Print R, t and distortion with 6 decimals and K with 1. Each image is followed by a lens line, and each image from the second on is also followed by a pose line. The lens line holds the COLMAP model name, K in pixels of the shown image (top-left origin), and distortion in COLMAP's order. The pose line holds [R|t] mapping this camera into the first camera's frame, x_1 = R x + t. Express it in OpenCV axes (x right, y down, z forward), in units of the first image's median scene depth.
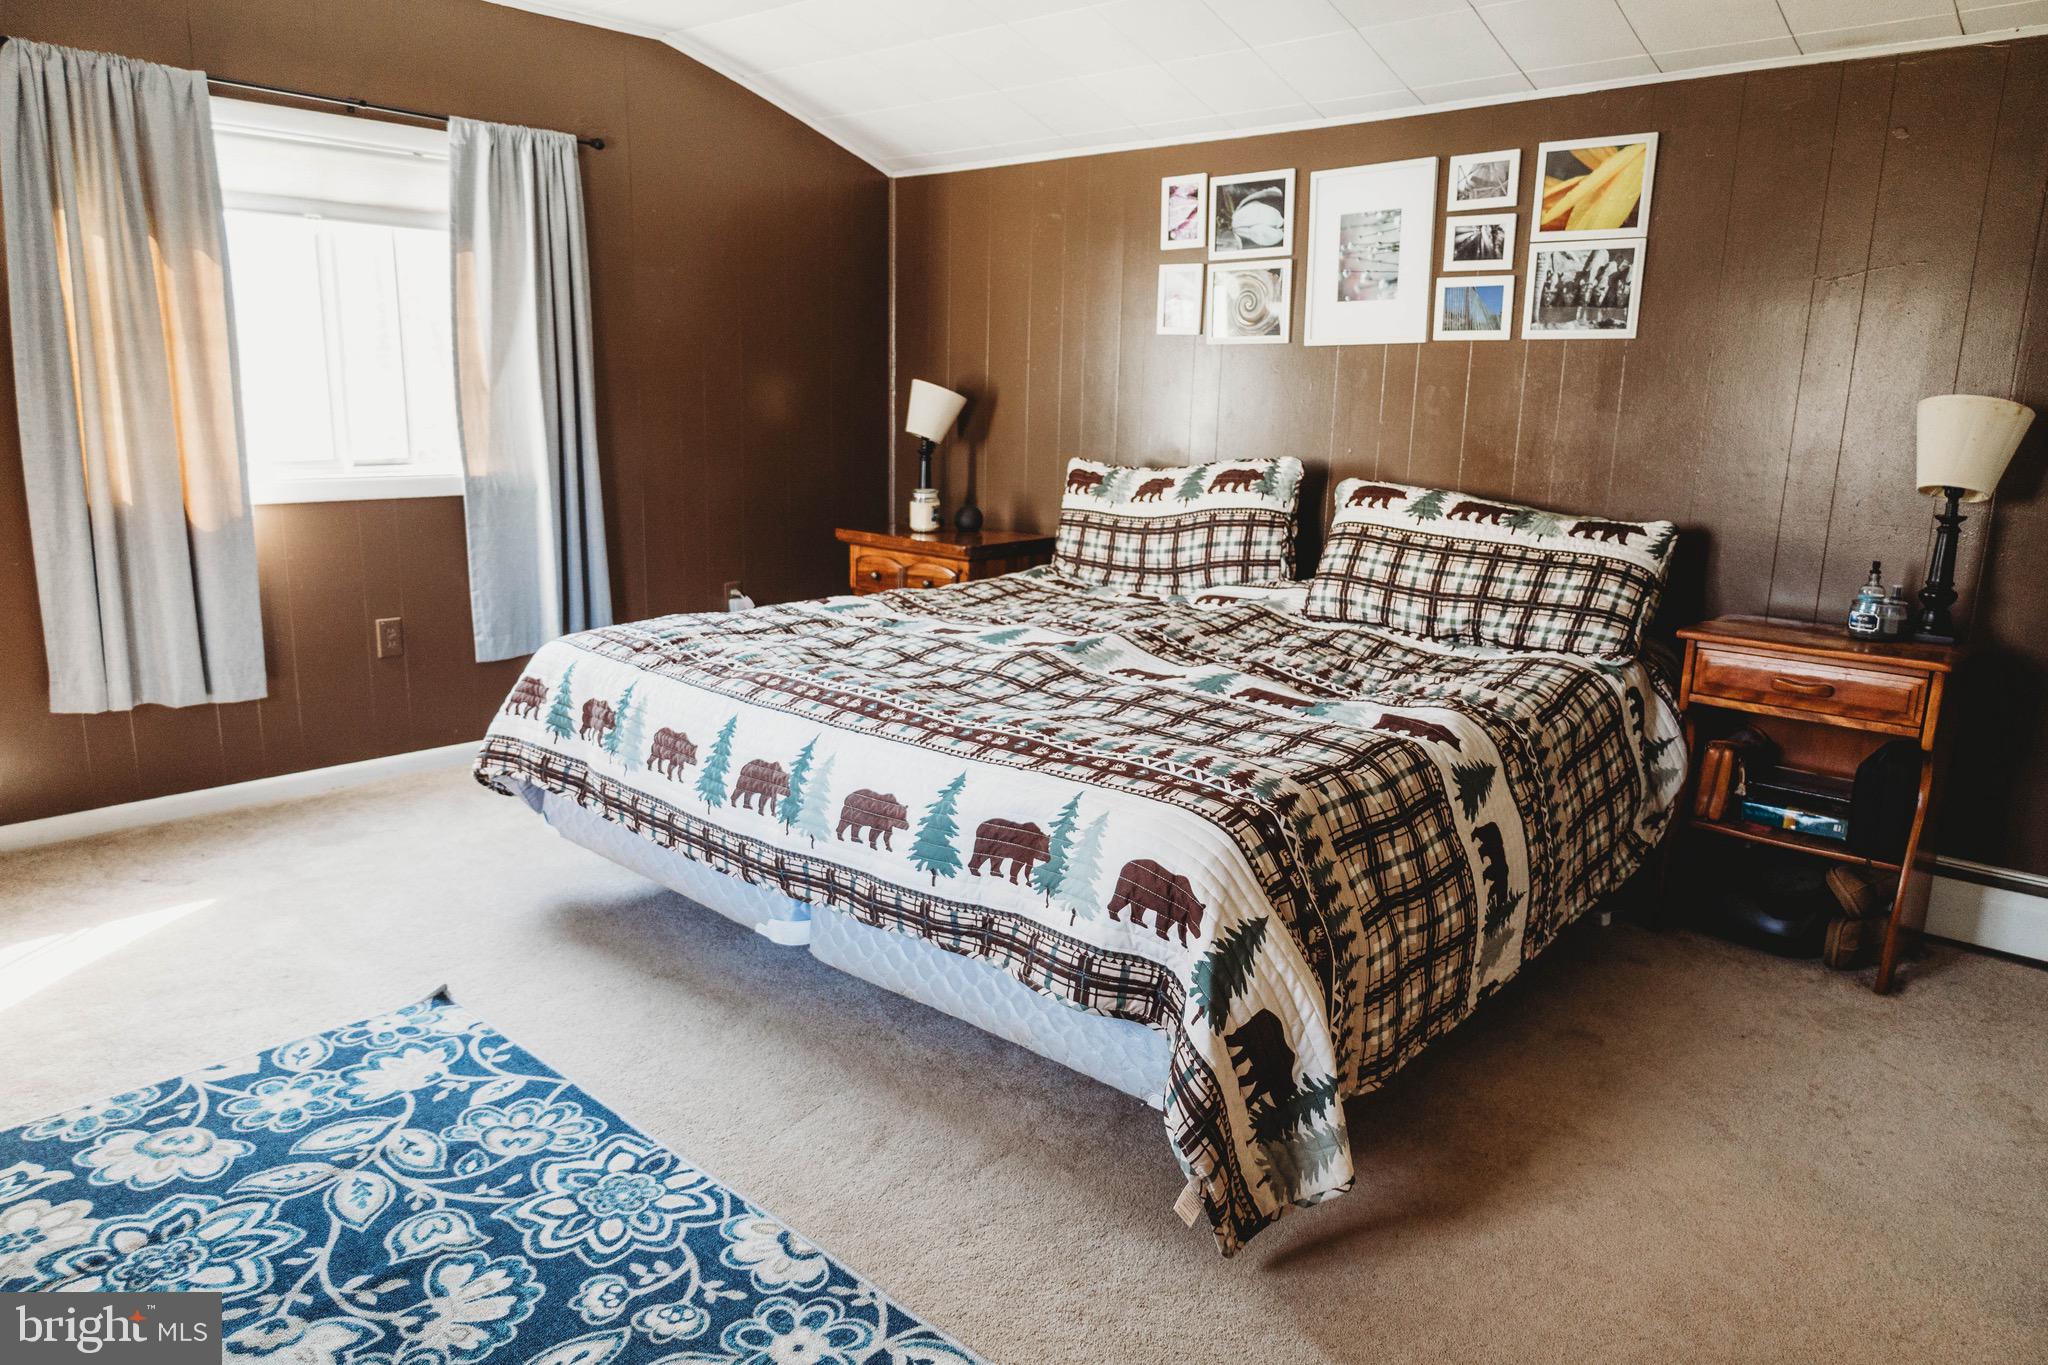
lens RADIAL K [[1313.6, 0, 1023.3], [0, 1313.6, 676.1], [0, 0, 1]] dist [-0.006994, 0.002226]
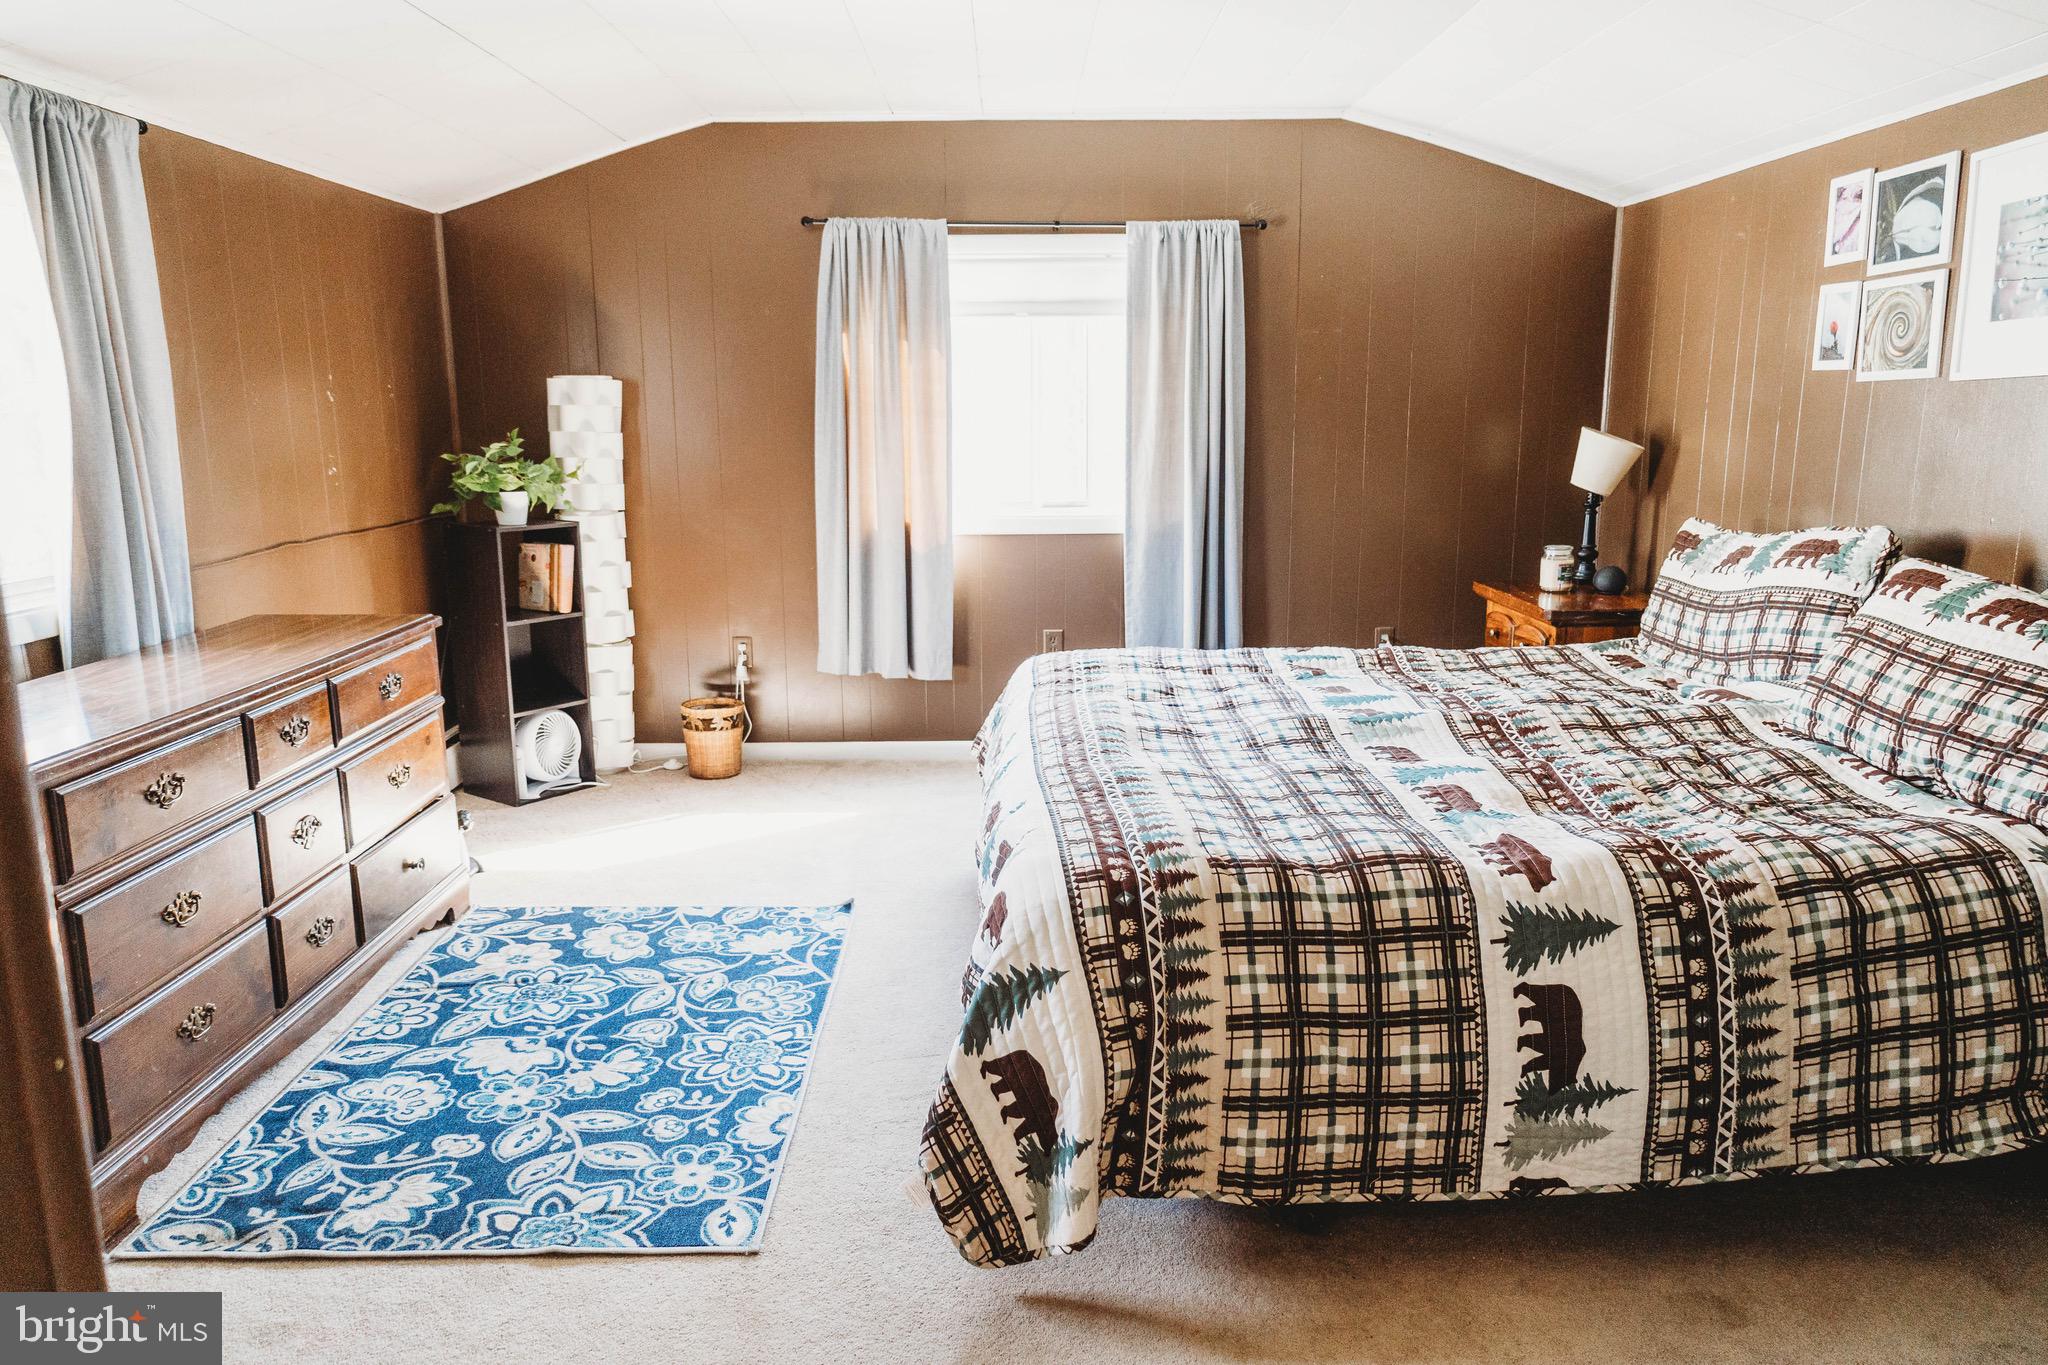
lens RADIAL K [[1326.5, 0, 1024.0], [0, 1326.5, 682.5], [0, 0, 1]] dist [-0.007958, 0.000709]
pose [[0.698377, 0.118049, -0.705928, 0.435446], [-0.132077, 0.990622, 0.034994, -0.038423], [0.703438, 0.068798, 0.707419, 0.104434]]
